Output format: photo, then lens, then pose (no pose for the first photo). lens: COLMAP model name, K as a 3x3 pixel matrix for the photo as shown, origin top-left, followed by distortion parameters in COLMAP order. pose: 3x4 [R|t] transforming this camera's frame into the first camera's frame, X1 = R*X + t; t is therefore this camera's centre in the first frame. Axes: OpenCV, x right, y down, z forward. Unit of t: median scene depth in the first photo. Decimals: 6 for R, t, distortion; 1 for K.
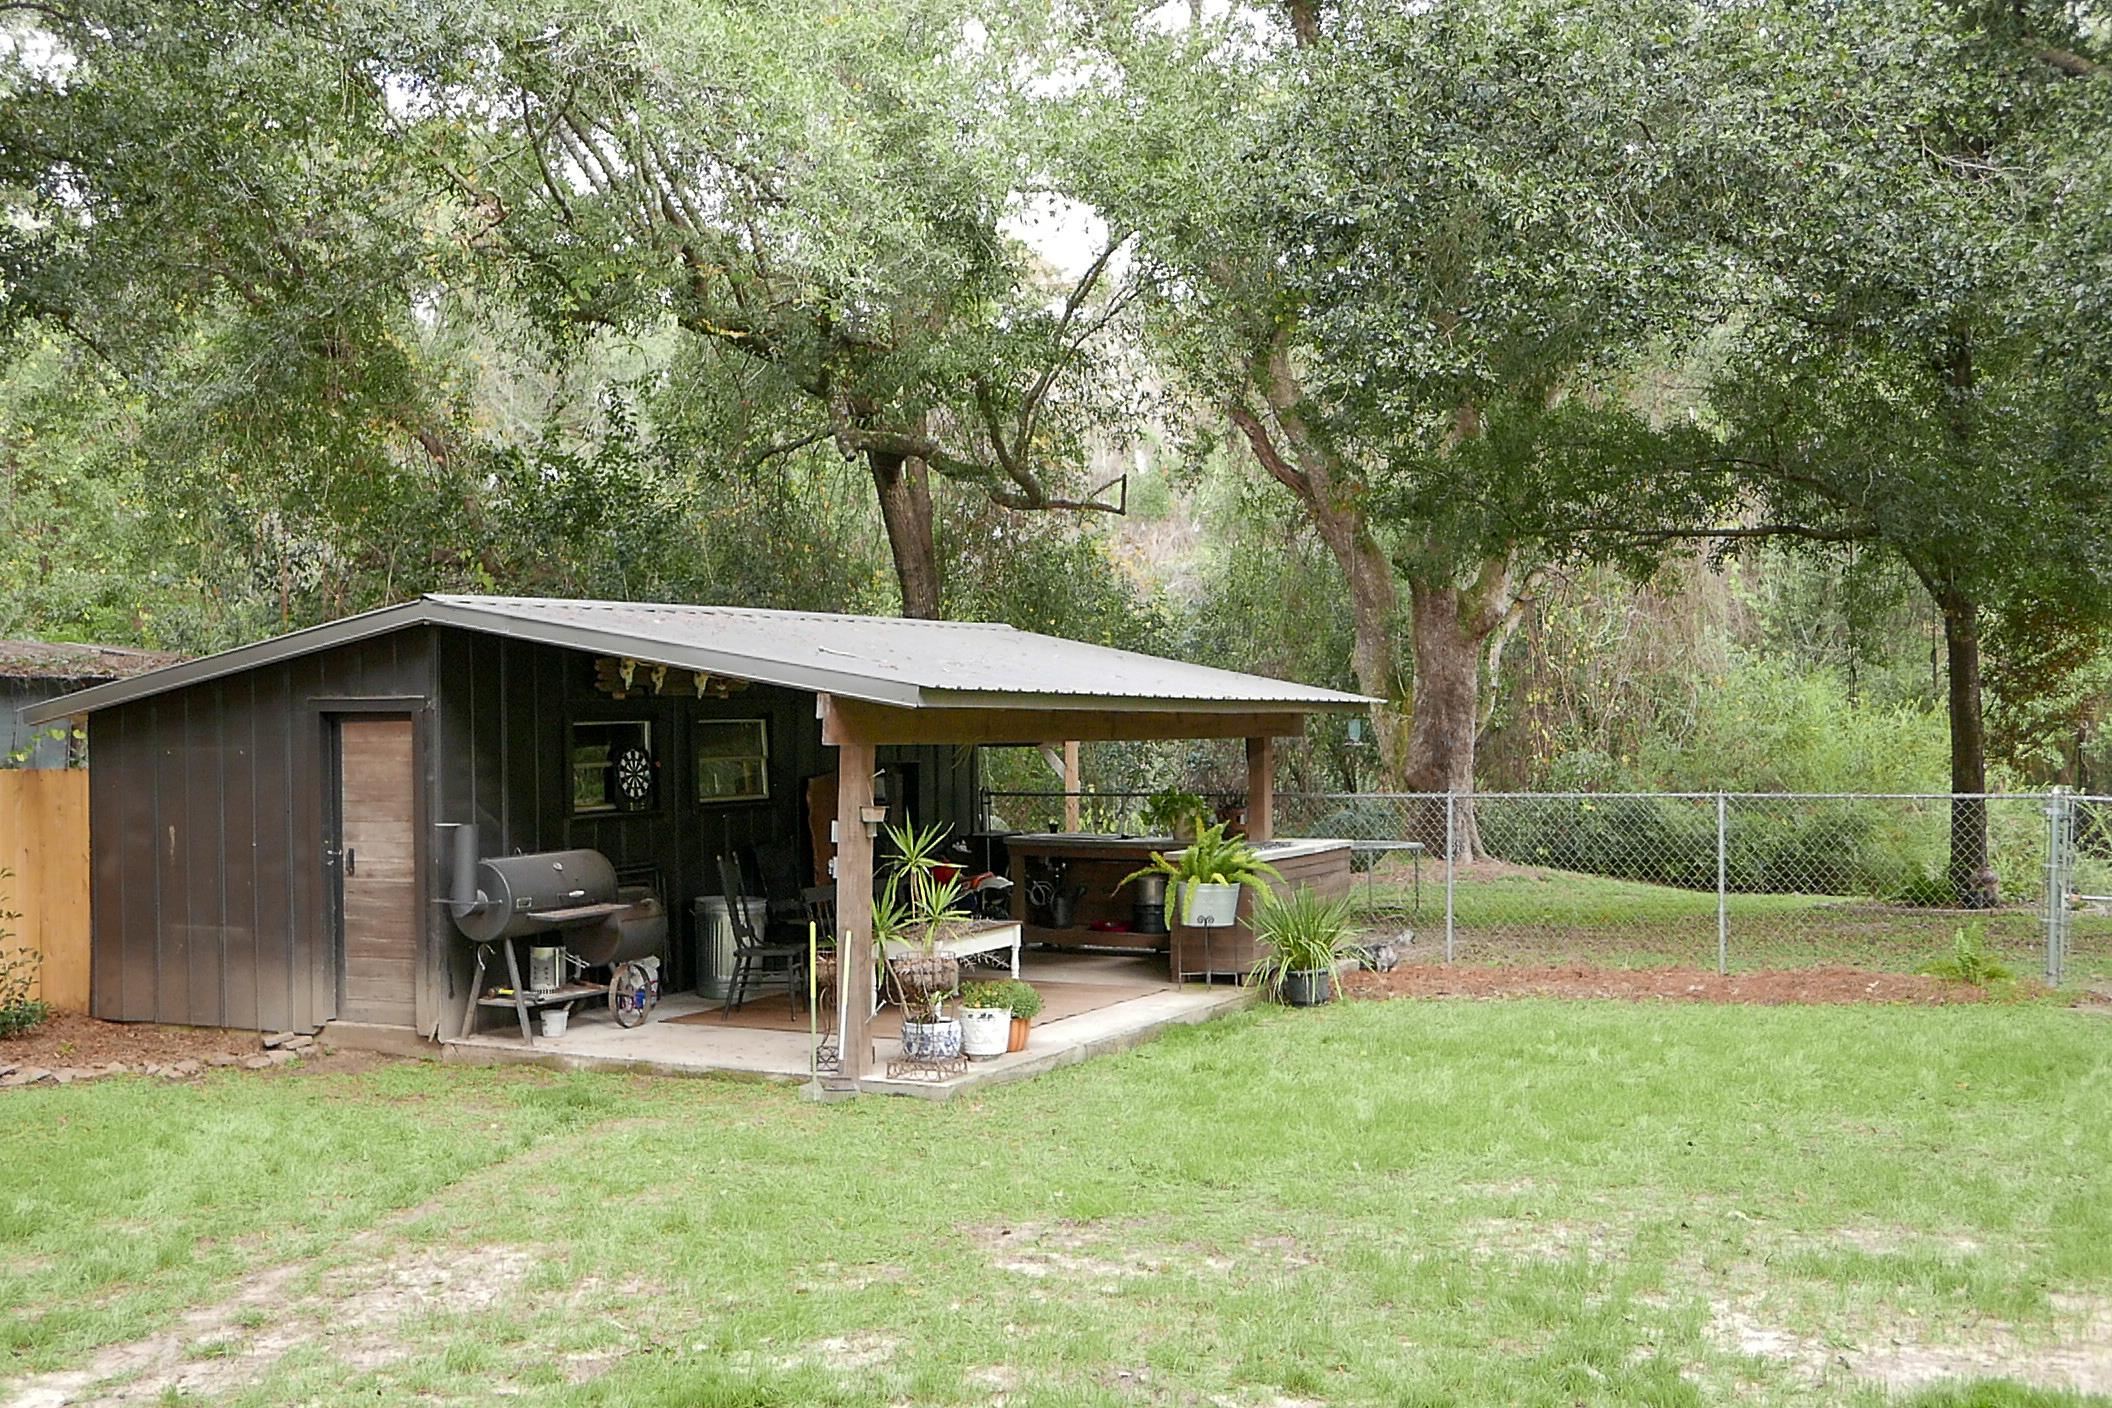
lens RADIAL K [[2292.0, 0, 1056.0], [0, 2292.0, 704.0], [0, 0, 1]] dist [0.002971, 0.003709]
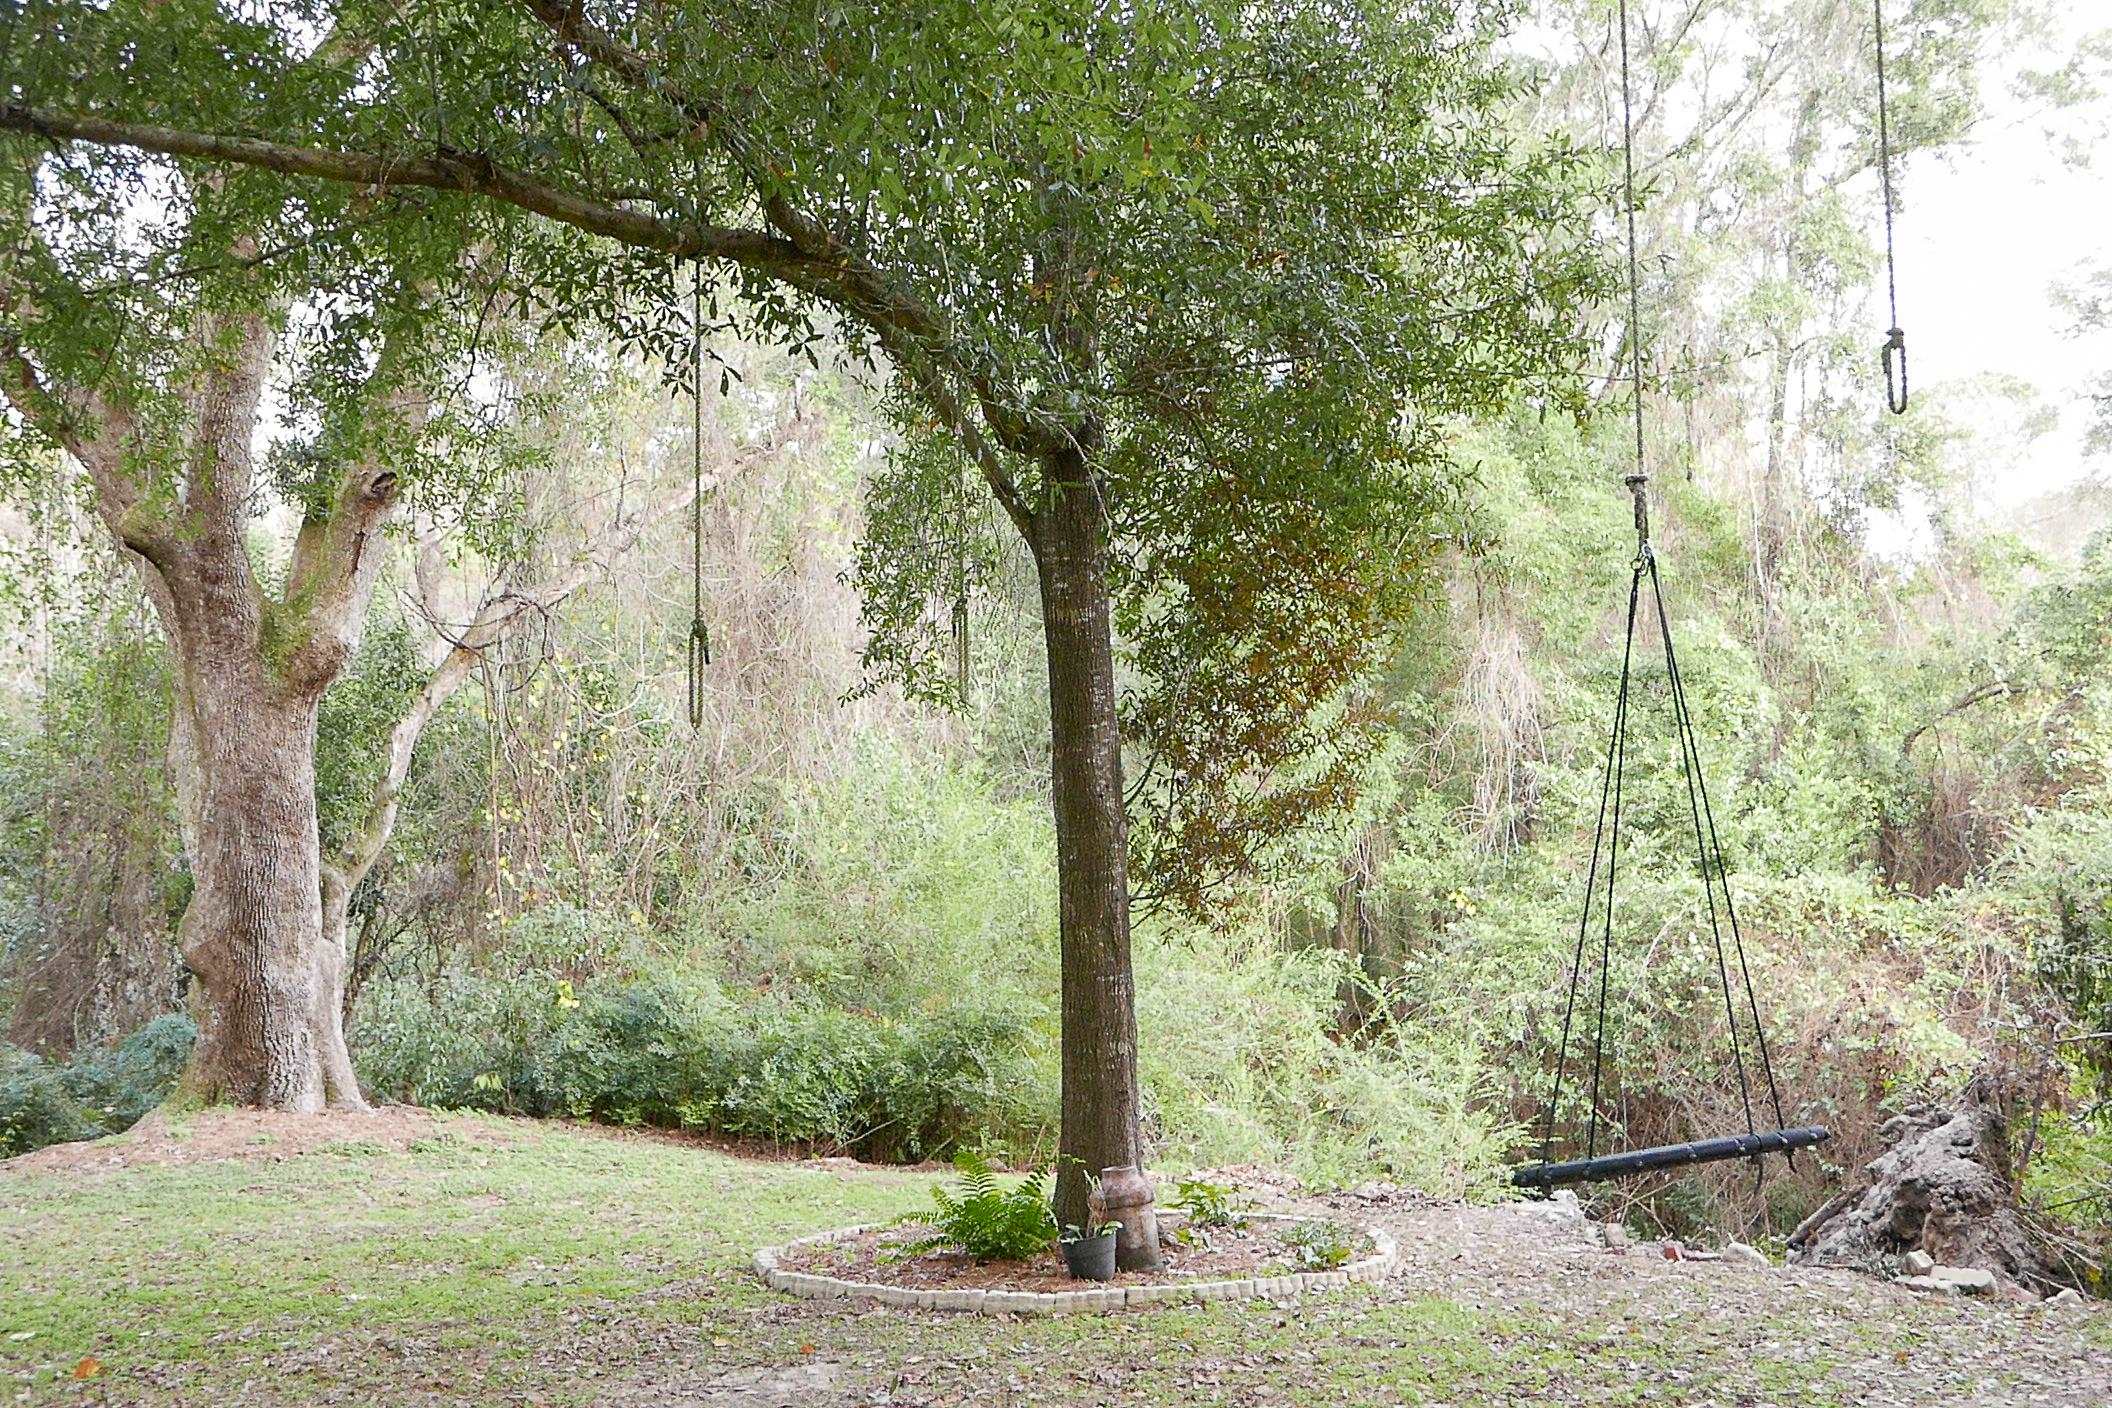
lens RADIAL K [[2174.6, 0, 1056.0], [0, 2174.6, 704.0], [0, 0, 1]] dist [-0.010299, -0.004763]
pose [[0.961568, 0.015703, 0.274117, 0.212857], [0.005684, 0.997011, -0.077052, 0.013862], [-0.274508, 0.075649, 0.958605, 0.466149]]
